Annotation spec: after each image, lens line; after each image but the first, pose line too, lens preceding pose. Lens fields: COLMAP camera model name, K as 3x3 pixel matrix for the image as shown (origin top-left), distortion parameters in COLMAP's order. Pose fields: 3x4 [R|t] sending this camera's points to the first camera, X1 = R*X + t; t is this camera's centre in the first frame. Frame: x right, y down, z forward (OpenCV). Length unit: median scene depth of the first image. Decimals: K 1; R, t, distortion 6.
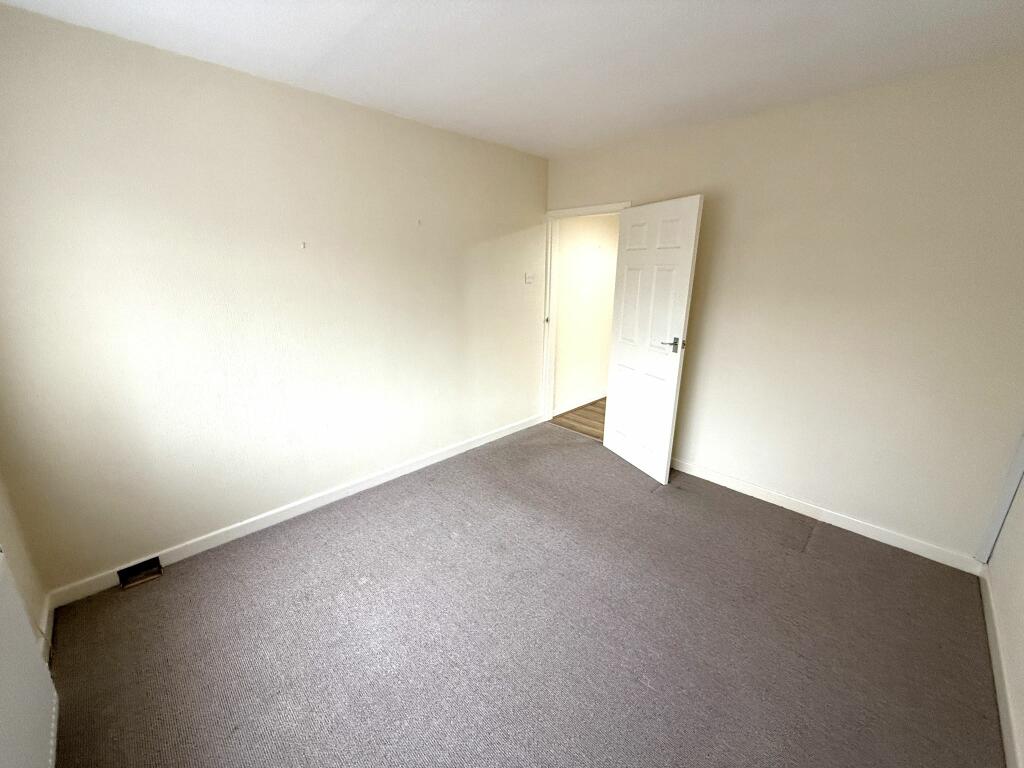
lens RADIAL K [[406.6, 0, 510.2], [0, 406.6, 382.1], [0, 0, 1]] dist [0.004032, 0.000169]
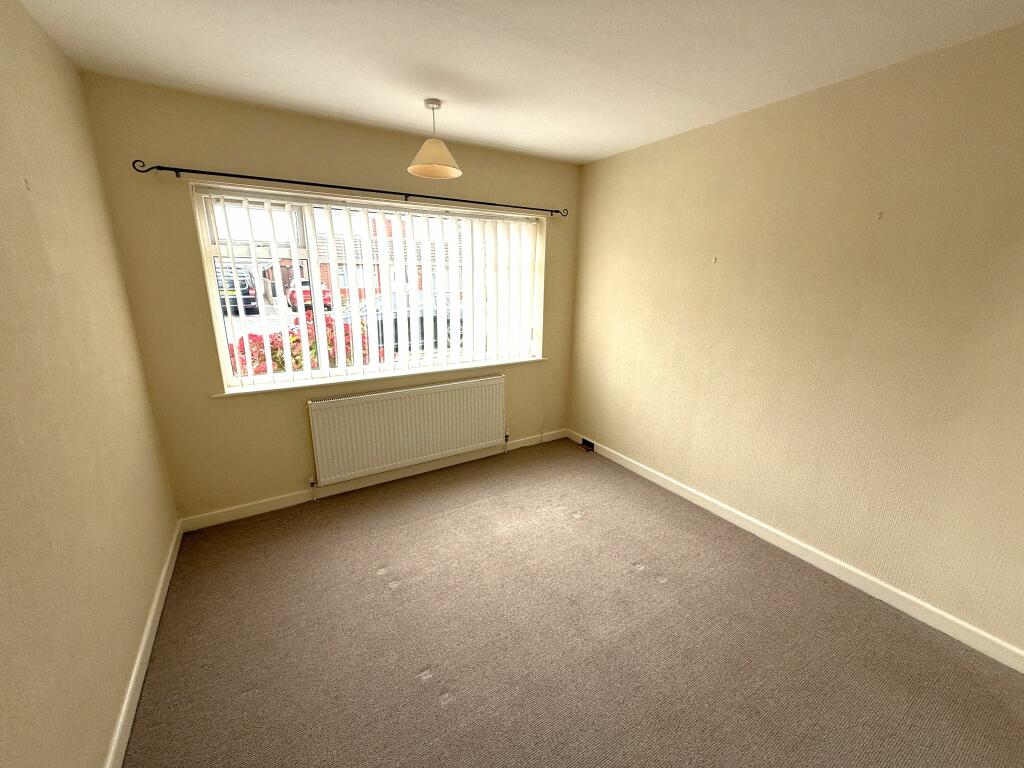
lens RADIAL K [[406.6, 0, 505.5], [0, 406.6, 381.4], [0, 0, 1]] dist [0.004032, 0.000169]
pose [[-0.231192, 0.227185, -0.946011, 0.770513], [-0.287281, 0.913056, 0.289478, -0.199333], [0.929527, 0.338696, -0.145825, 0.782604]]
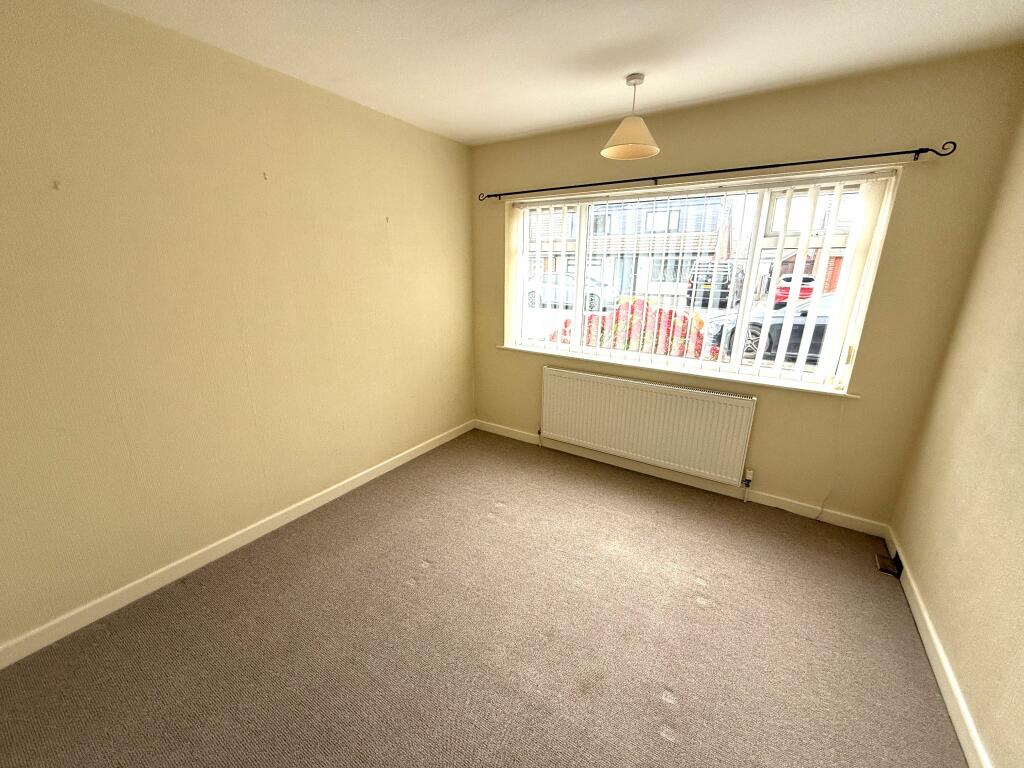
lens RADIAL K [[406.6, 0, 510.1], [0, 406.6, 383.6], [0, 0, 1]] dist [0.004032, 0.000169]
pose [[-0.976443, 0.039739, -0.212086, 0.224606], [-0.081500, 0.842164, 0.533026, -0.365710], [0.199793, 0.537755, -0.819086, 1.324751]]
